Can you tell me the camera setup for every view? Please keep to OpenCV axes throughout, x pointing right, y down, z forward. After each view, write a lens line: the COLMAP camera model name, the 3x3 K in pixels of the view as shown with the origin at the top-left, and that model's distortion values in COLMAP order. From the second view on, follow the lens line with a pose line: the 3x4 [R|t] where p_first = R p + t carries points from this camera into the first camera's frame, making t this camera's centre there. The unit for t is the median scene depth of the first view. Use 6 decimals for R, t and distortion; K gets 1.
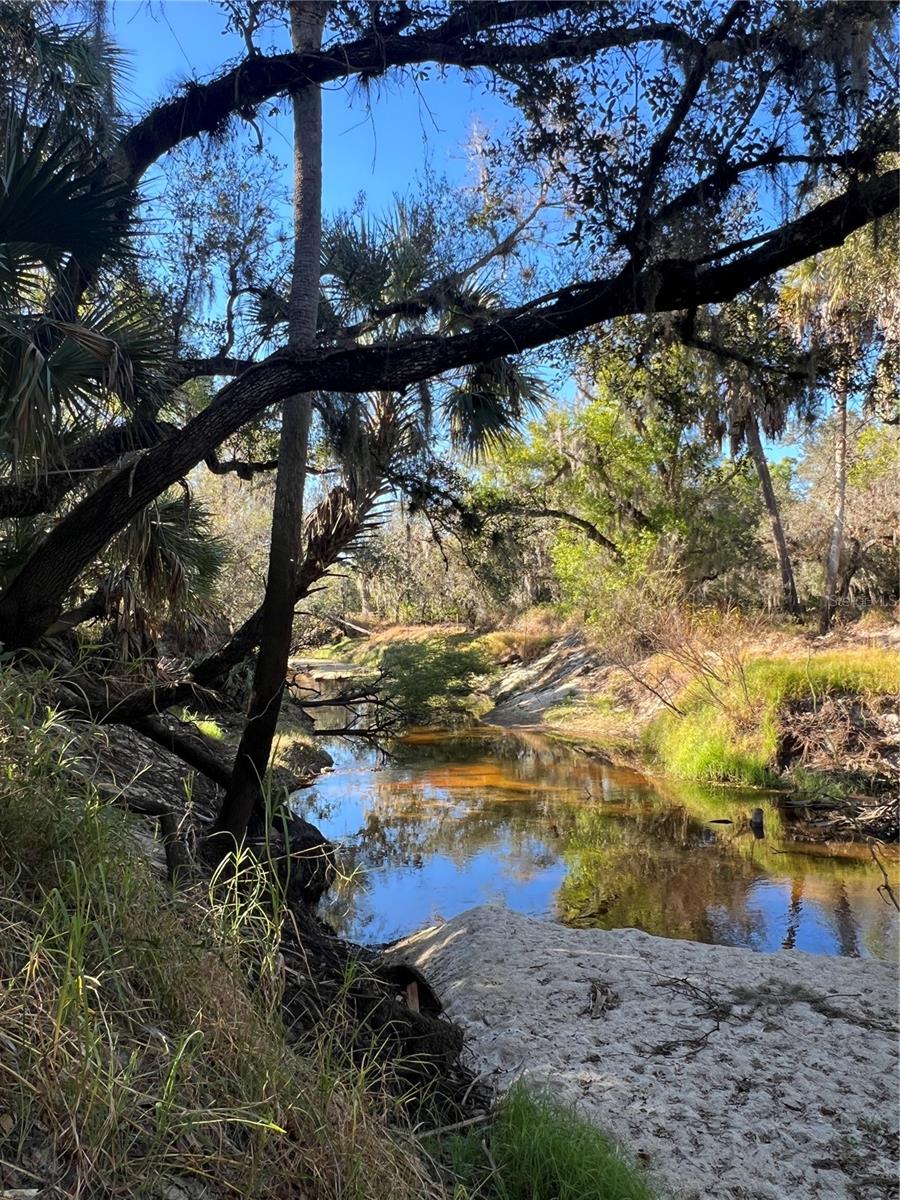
lens RADIAL K [[842.3, 0, 451.9], [0, 842.3, 600.0], [0, 0, 1]] dist [-0.012804, -0.001805]
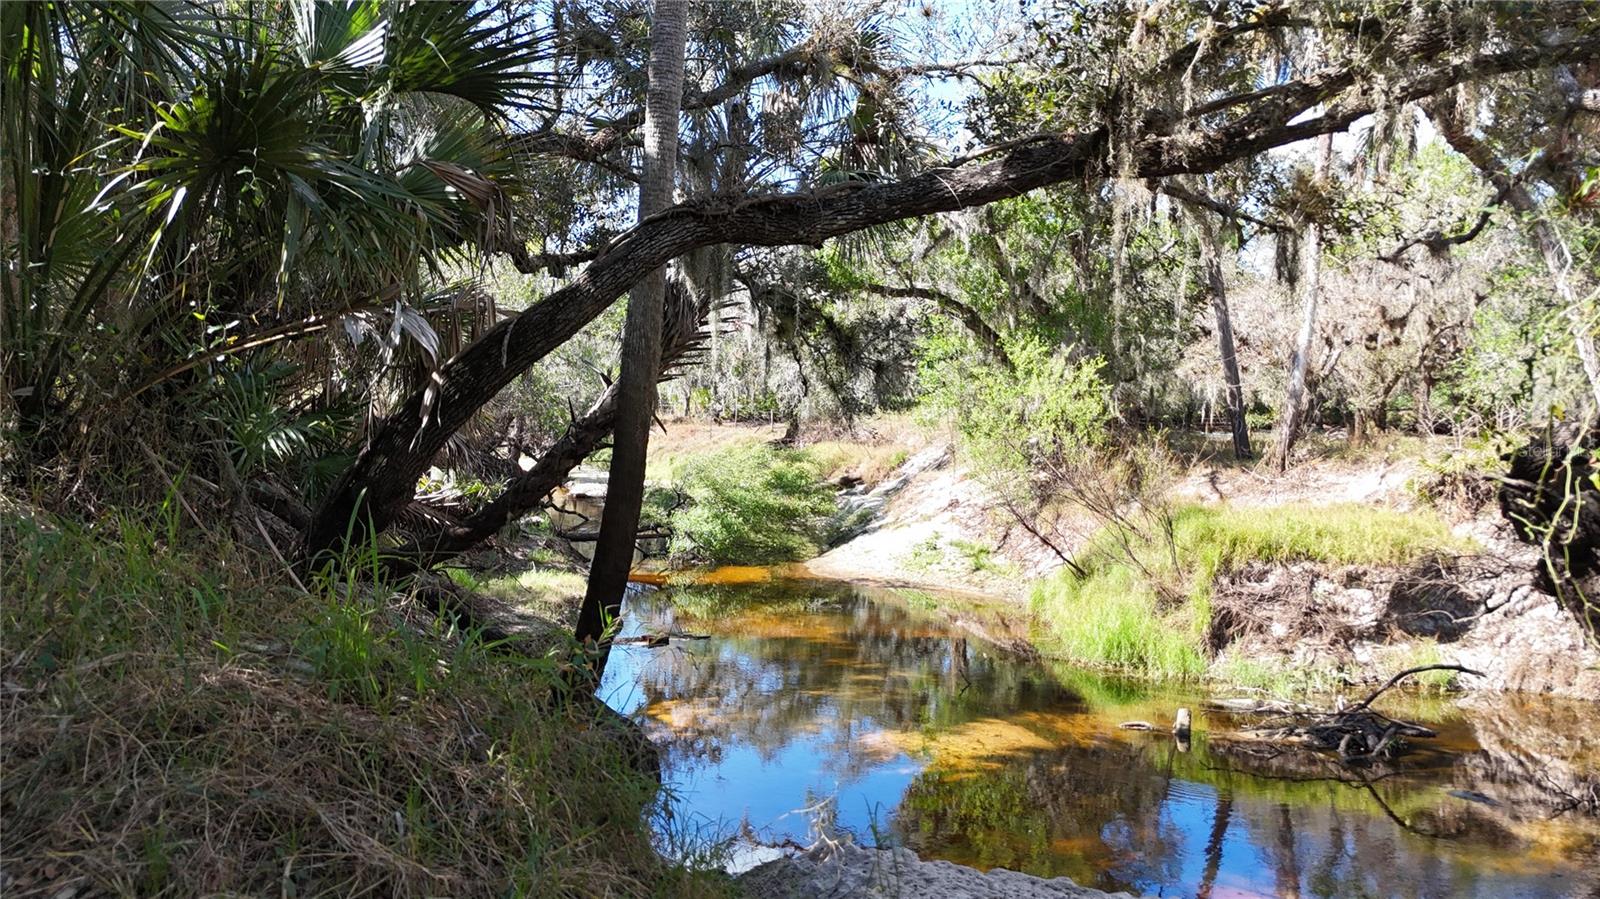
lens RADIAL K [[1183.6, 0, 788.7], [0, 1183.6, 454.0], [0, 0, 1]] dist [0.035684, -0.000953]
pose [[0.998887, 0.035346, 0.031218, -0.050562], [-0.037223, 0.997398, 0.061745, -0.047337], [-0.028955, -0.062838, 0.997604, -0.087883]]
